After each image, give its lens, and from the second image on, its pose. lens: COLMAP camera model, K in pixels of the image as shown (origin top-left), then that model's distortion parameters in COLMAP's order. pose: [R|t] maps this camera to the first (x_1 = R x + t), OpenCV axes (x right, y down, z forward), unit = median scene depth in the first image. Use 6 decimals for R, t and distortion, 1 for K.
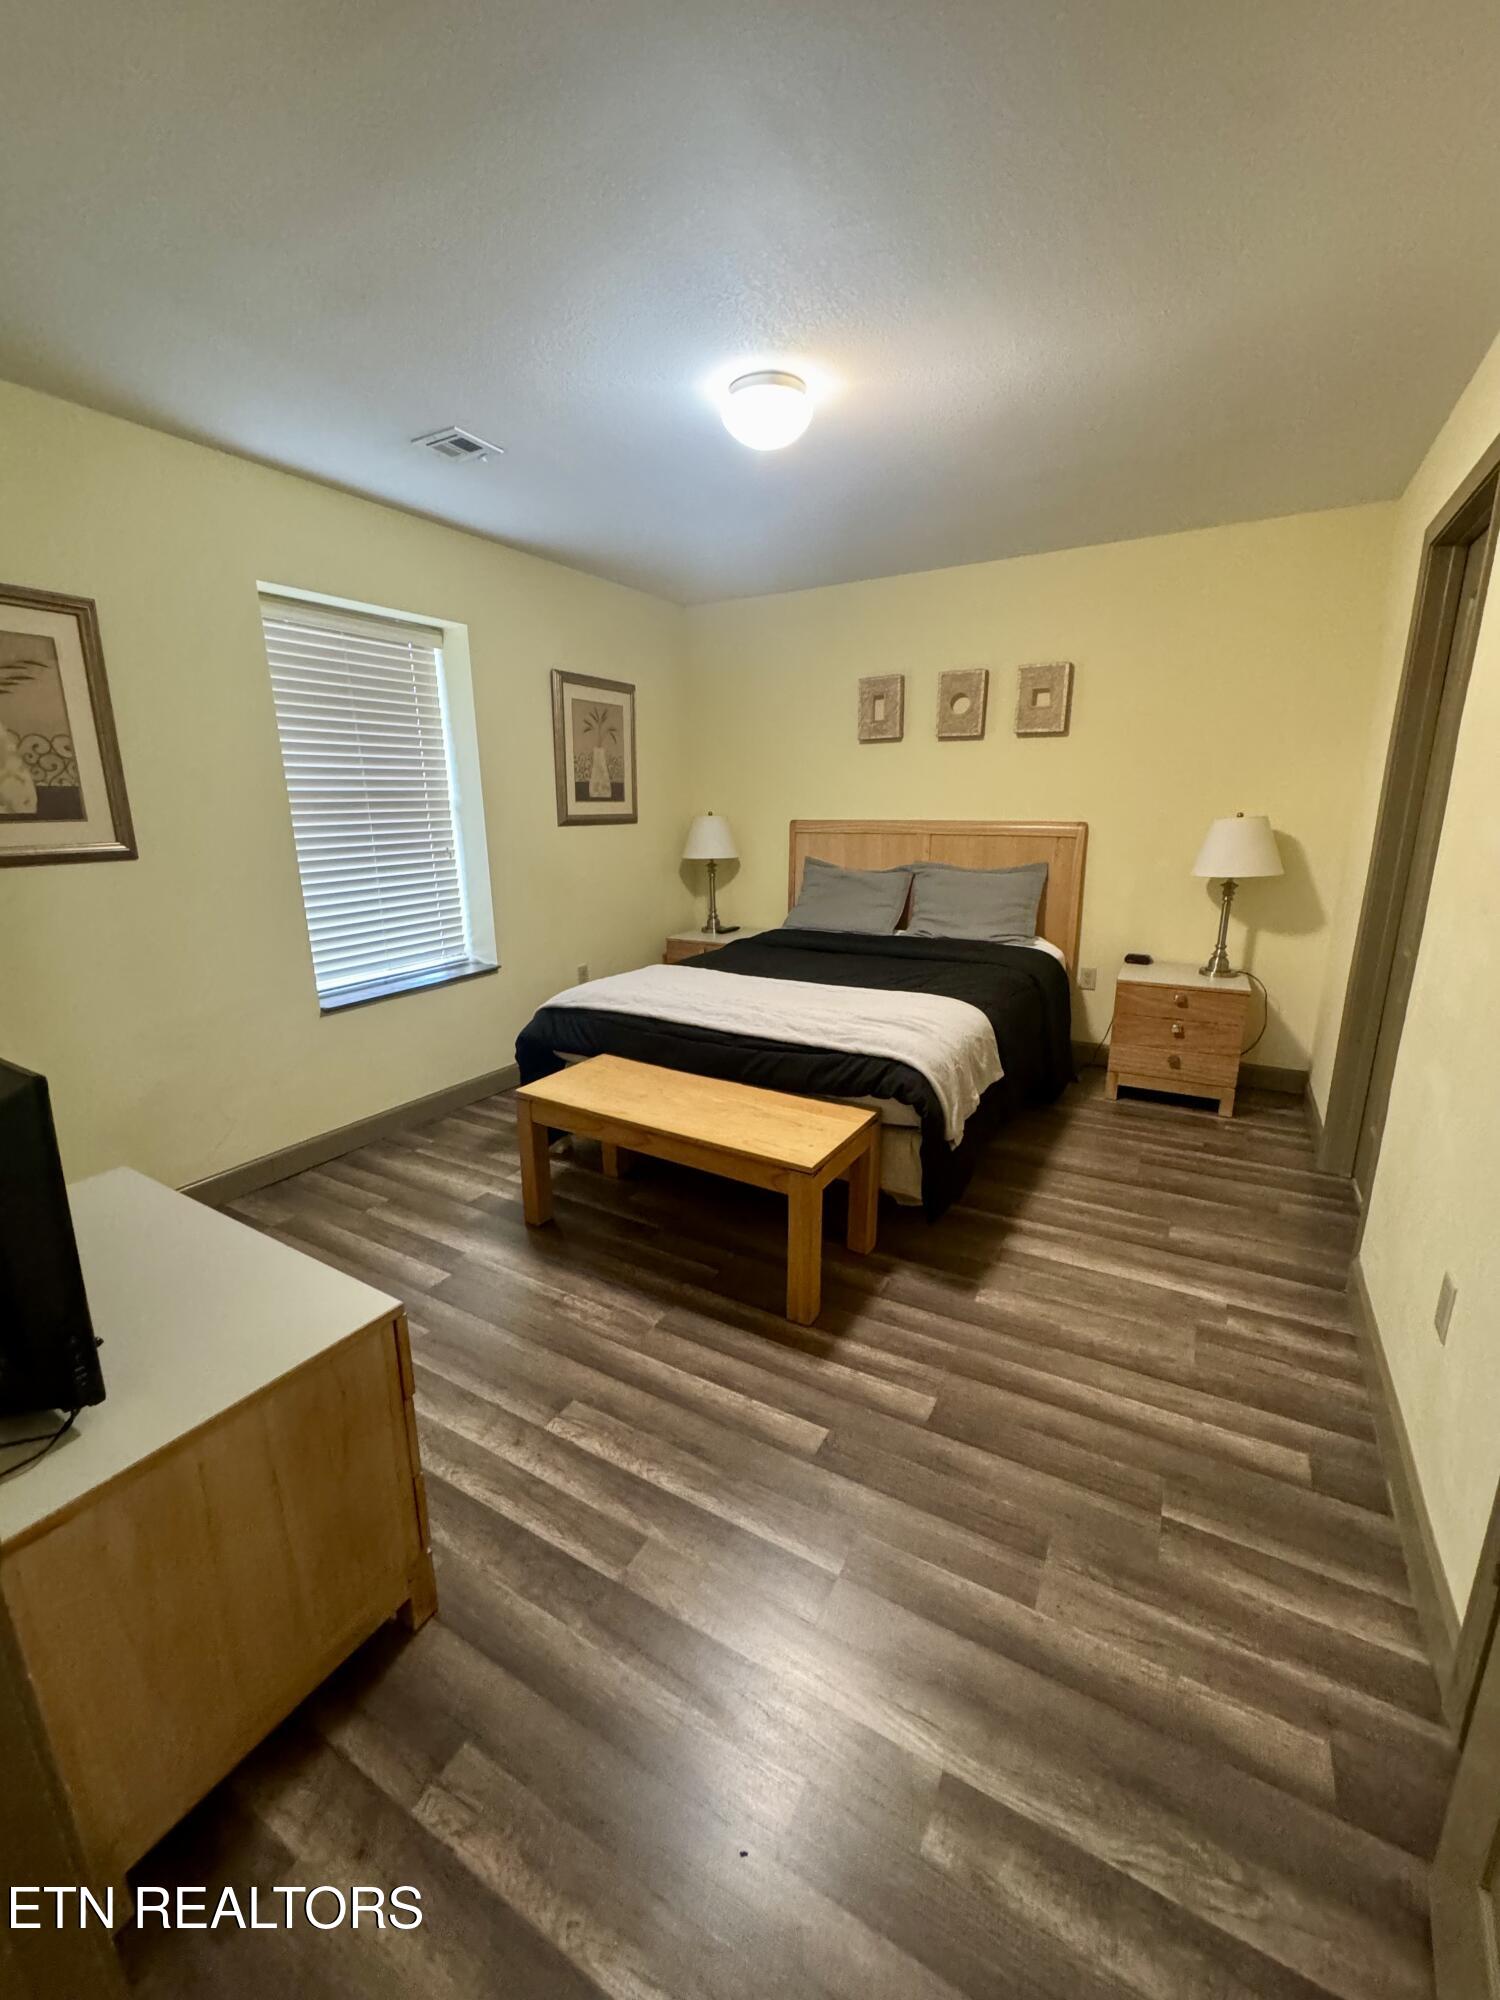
lens RADIAL K [[803.8, 0, 751.3], [0, 803.8, 996.4], [0, 0, 1]] dist [-0.001659, 0.000506]
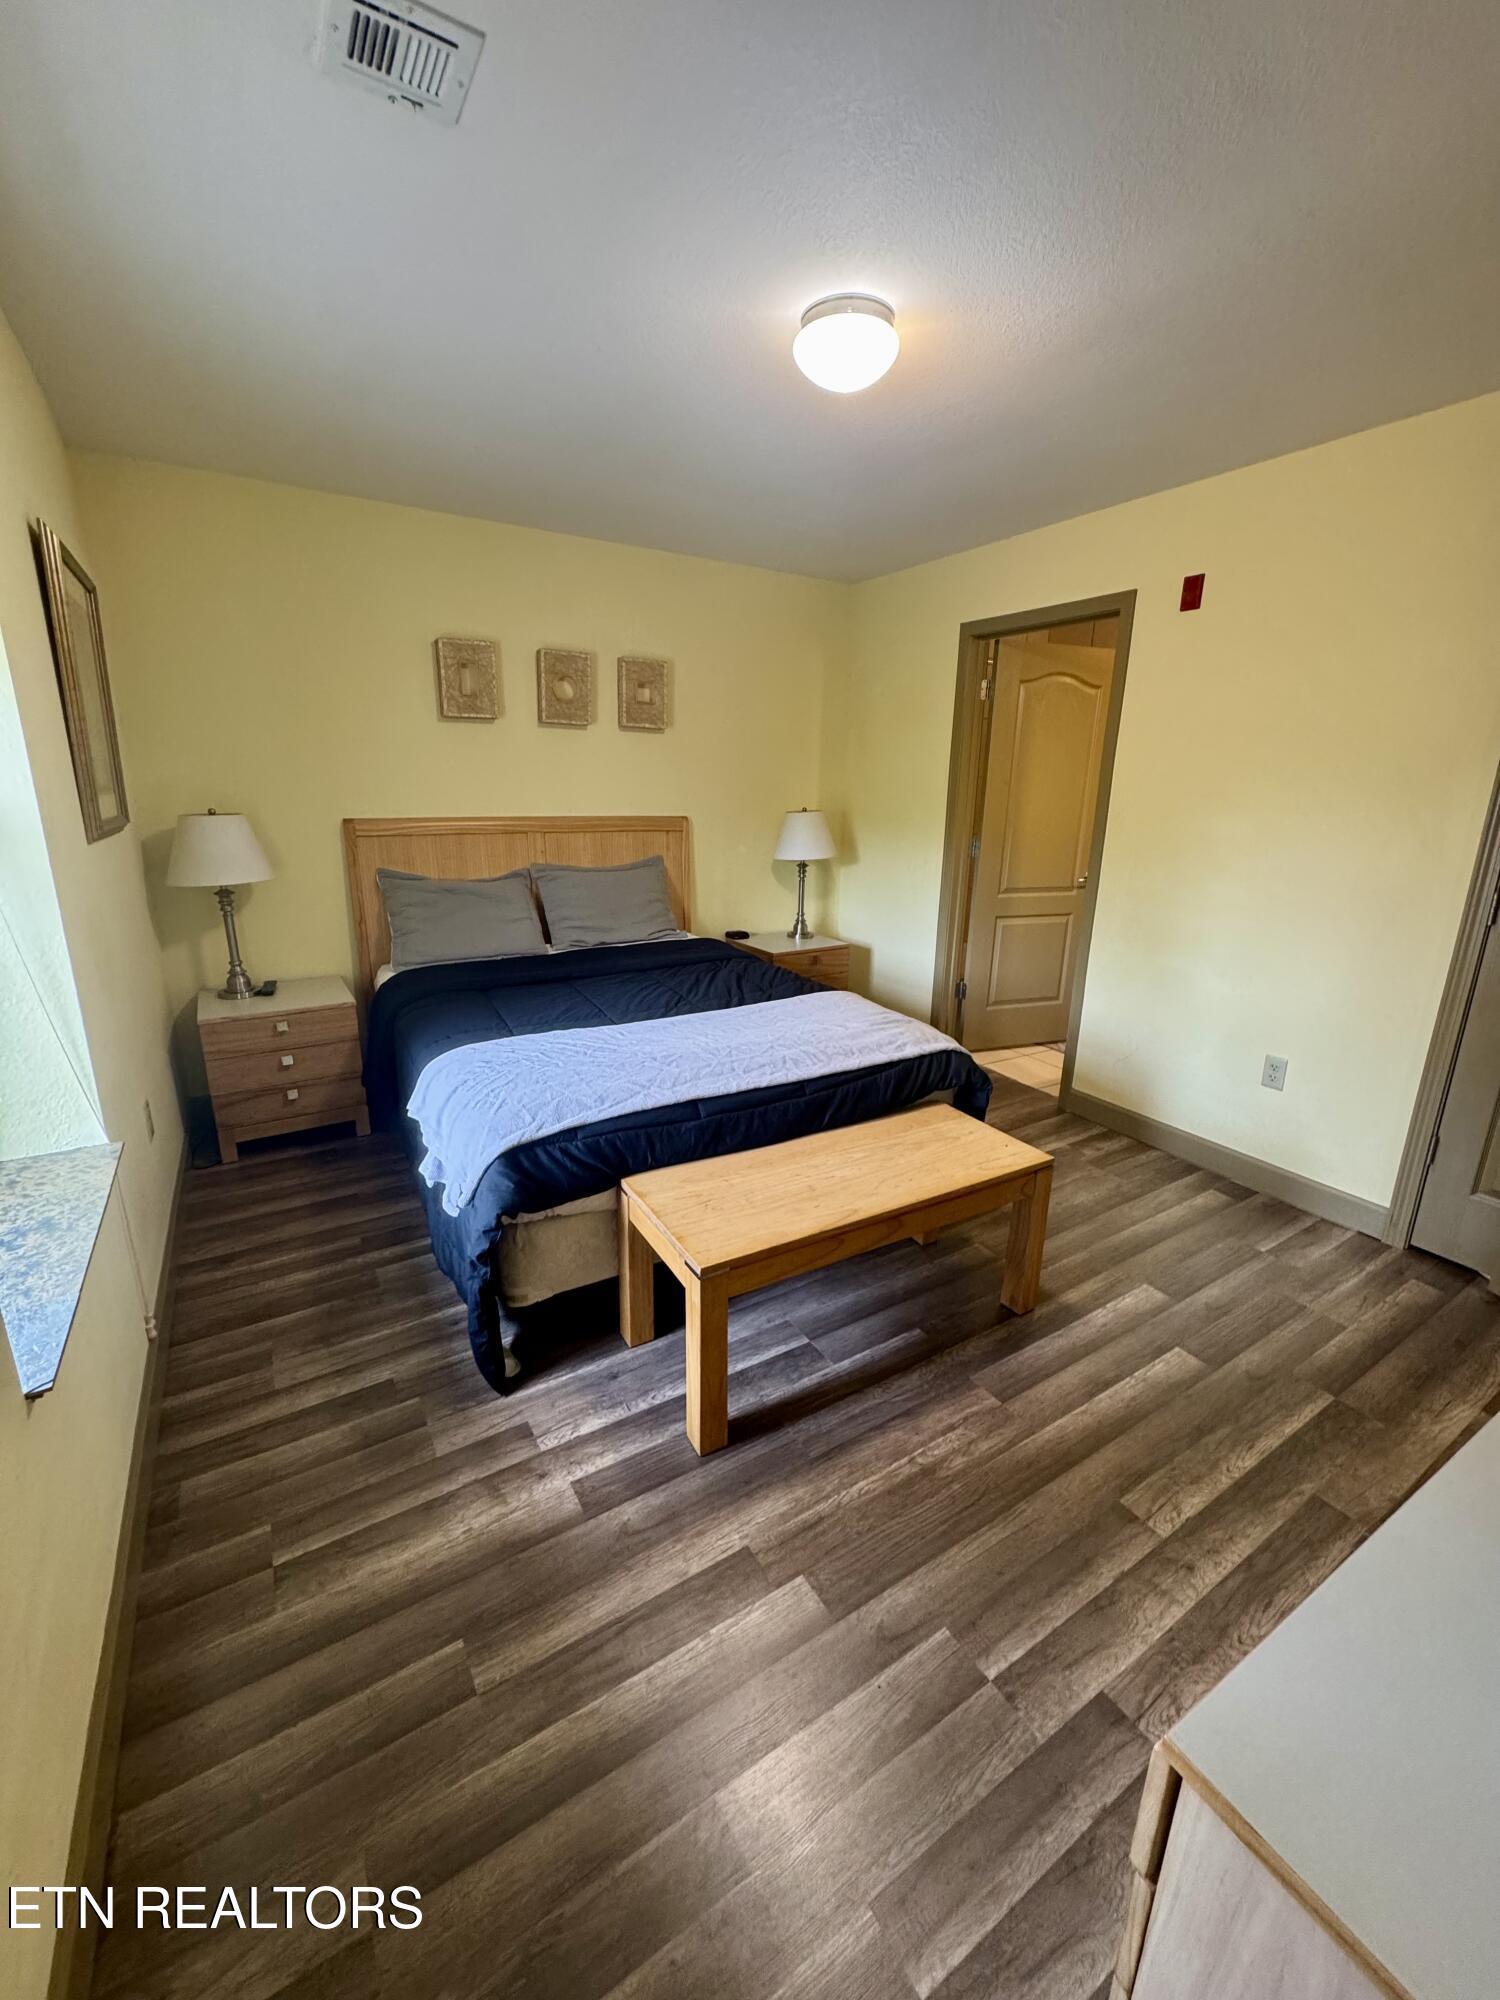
lens RADIAL K [[801.7, 0, 750.0], [0, 801.7, 1000.0], [0, 0, 1]] dist [-0.001892, -0.000598]
pose [[0.470268, -0.214609, 0.856032, -0.904600], [0.191019, 0.971740, 0.138680, -0.197113], [-0.861603, 0.098302, 0.497973, 0.745833]]
